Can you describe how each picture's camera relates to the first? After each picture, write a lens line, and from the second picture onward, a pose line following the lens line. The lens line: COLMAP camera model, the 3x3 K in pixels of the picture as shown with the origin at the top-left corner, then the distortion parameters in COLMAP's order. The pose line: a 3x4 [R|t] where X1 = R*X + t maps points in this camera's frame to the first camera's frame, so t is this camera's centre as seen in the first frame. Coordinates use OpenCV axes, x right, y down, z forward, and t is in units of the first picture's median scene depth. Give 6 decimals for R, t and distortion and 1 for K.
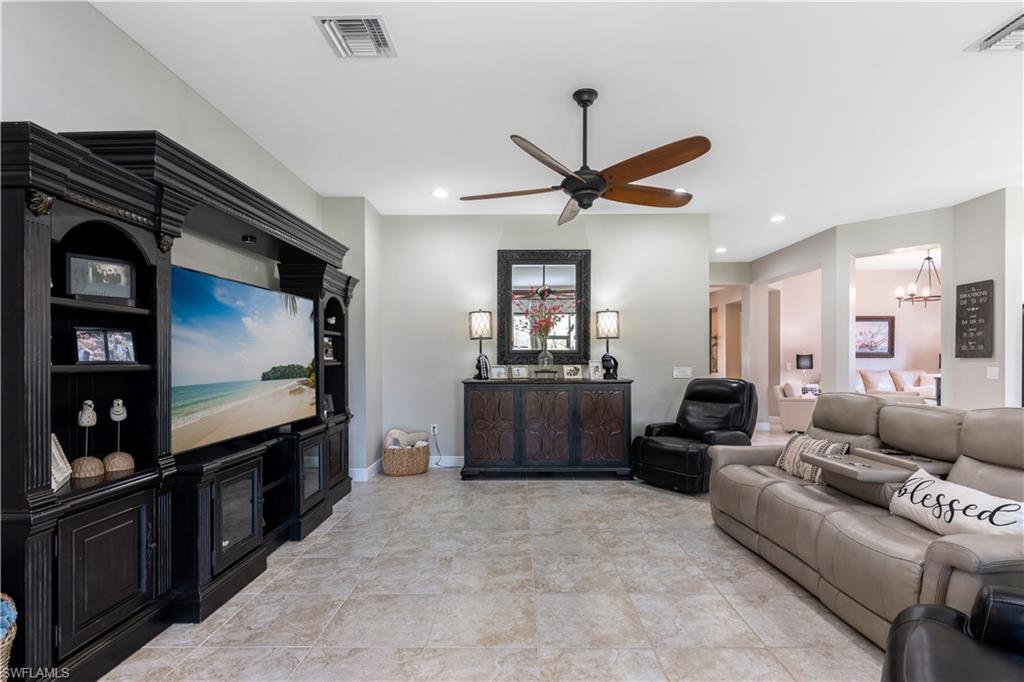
lens RADIAL K [[502.6, 0, 508.3], [0, 502.6, 361.8], [0, 0, 1]] dist [-0.001195, 0.000154]
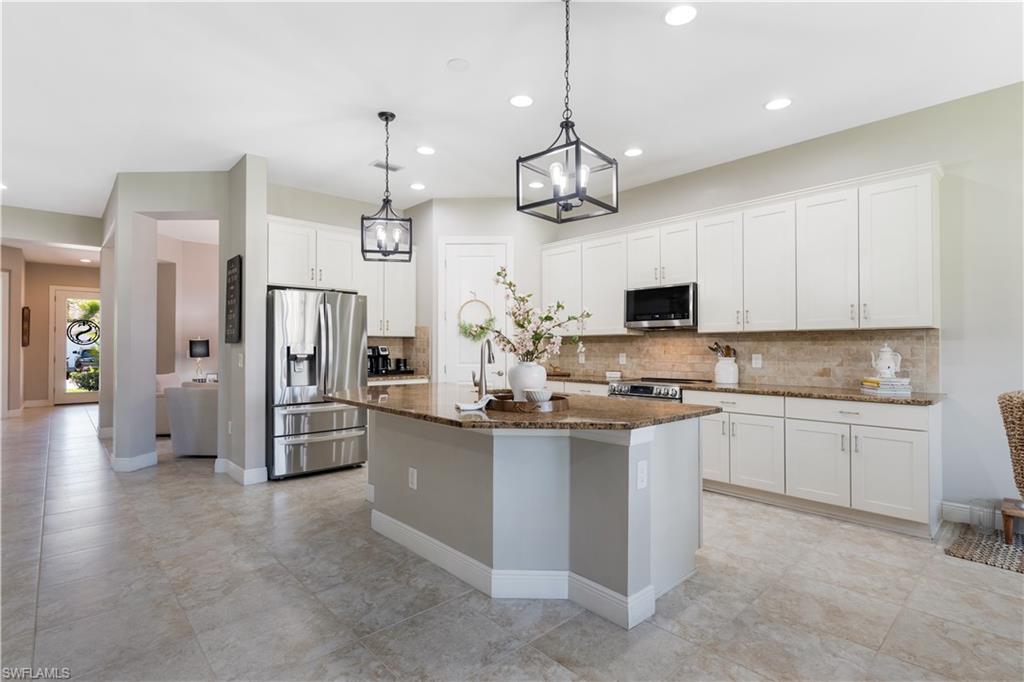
lens RADIAL K [[491.5, 0, 512.0], [0, 491.5, 341.0], [0, 0, 1]] dist [0.000381, 0.000342]
pose [[0.725874, 0.013426, 0.687696, 0.960260], [-0.000895, 0.999827, -0.018576, 0.004234], [-0.687827, 0.012868, 0.725761, 0.053132]]
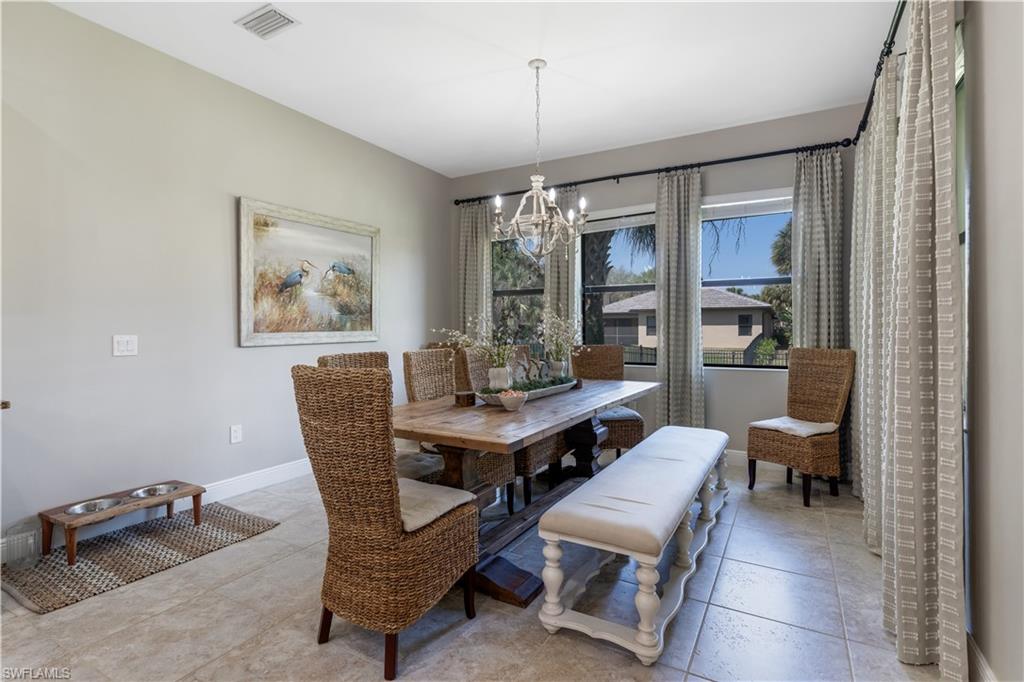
lens RADIAL K [[495.1, 0, 511.3], [0, 495.1, 335.0], [0, 0, 1]] dist [0.000835, 0.000774]
pose [[-0.876467, 0.003043, 0.481452, 1.257779], [0.009471, 0.999896, 0.010922, 0.011516], [-0.481369, 0.014132, -0.876404, 0.371356]]
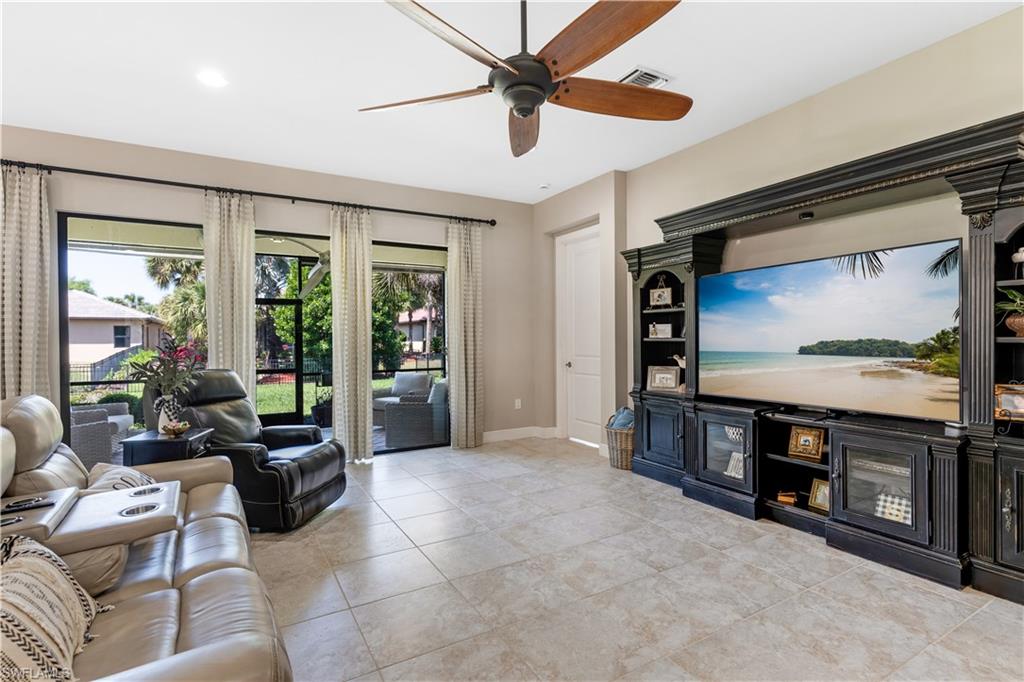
lens RADIAL K [[491.5, 0, 512.0], [0, 491.5, 341.0], [0, 0, 1]] dist [0.000381, 0.000342]
pose [[-0.856492, 0.017049, -0.515878, 0.429008], [0.010773, 0.999827, 0.015156, -0.008991], [0.516047, 0.007423, -0.856528, 1.304185]]
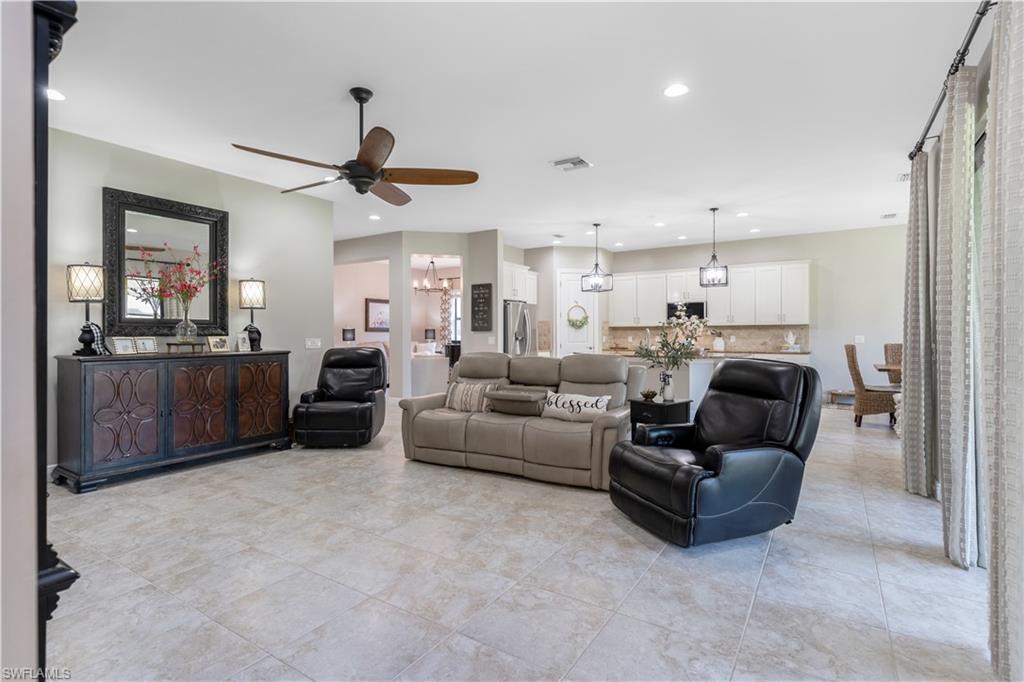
lens RADIAL K [[503.6, 0, 510.6], [0, 503.6, 332.2], [0, 0, 1]] dist [0.000414, 0.000234]
pose [[0.530670, 0.005047, 0.847563, -0.521356], [0.004099, 0.999955, -0.008520, 0.012241], [-0.847568, 0.007995, 0.530626, 0.104443]]
